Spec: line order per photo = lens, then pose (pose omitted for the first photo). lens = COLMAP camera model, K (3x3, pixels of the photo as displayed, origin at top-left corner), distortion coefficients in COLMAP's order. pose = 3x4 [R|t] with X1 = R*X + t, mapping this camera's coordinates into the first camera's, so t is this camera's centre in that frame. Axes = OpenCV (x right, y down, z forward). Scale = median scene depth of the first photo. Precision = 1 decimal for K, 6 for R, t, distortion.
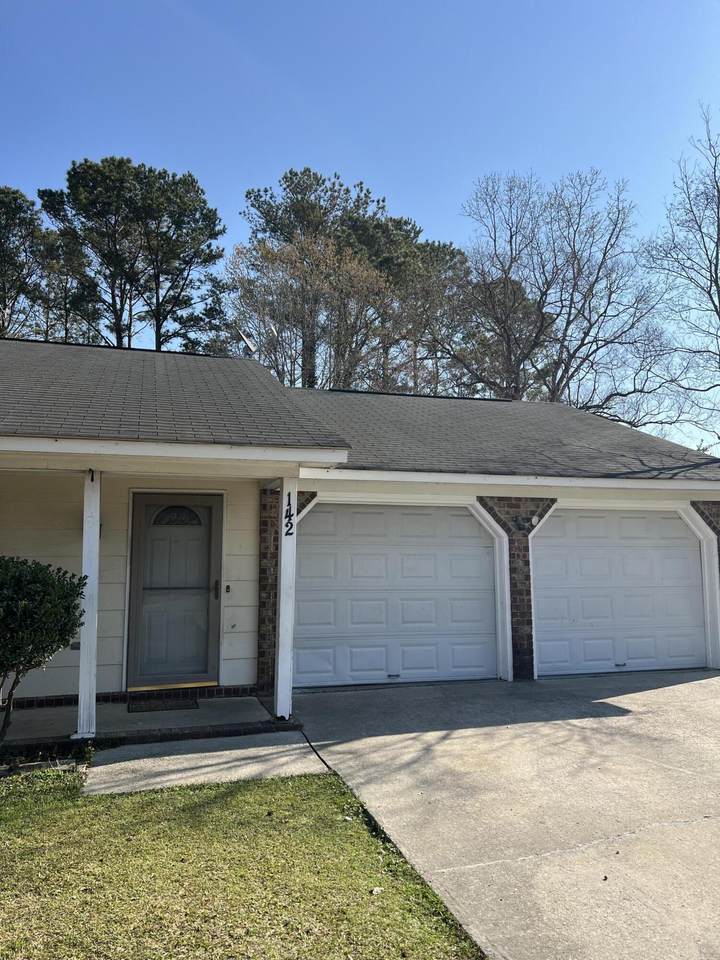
lens RADIAL K [[768.0, 0, 360.0], [0, 768.0, 480.0], [0, 0, 1]] dist [0.055252, -0.002040]
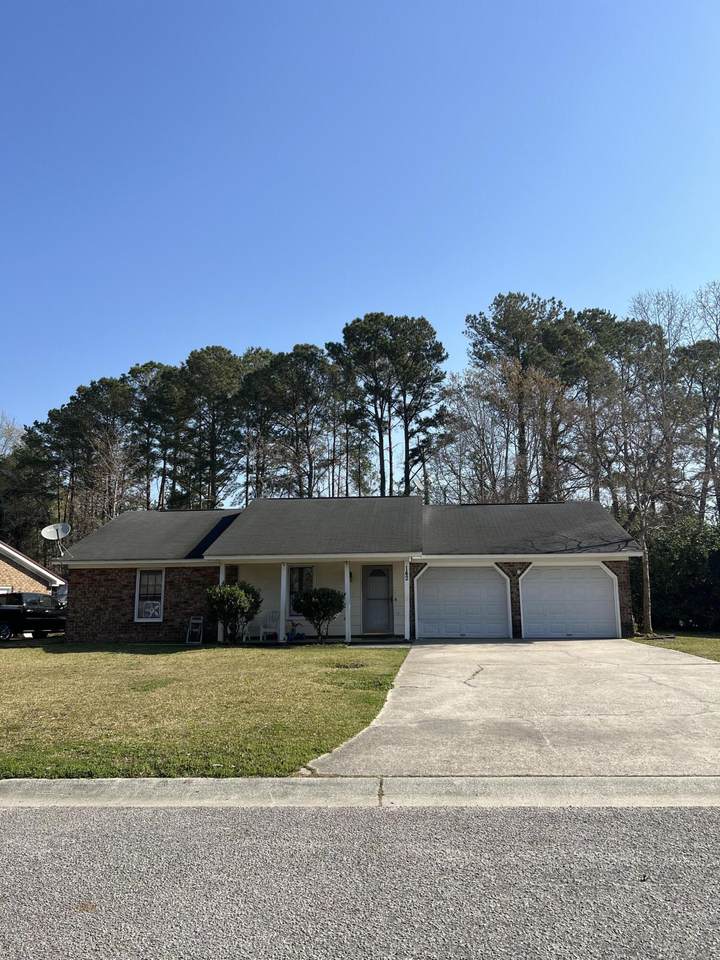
lens RADIAL K [[729.6, 0, 357.6], [0, 729.6, 461.6], [0, 0, 1]] dist [0.021416, -0.003058]
pose [[0.934589, -0.074913, -0.347751, 0.117070], [0.046713, 0.994954, -0.088791, -0.022733], [0.352648, 0.066738, 0.933373, -0.273581]]
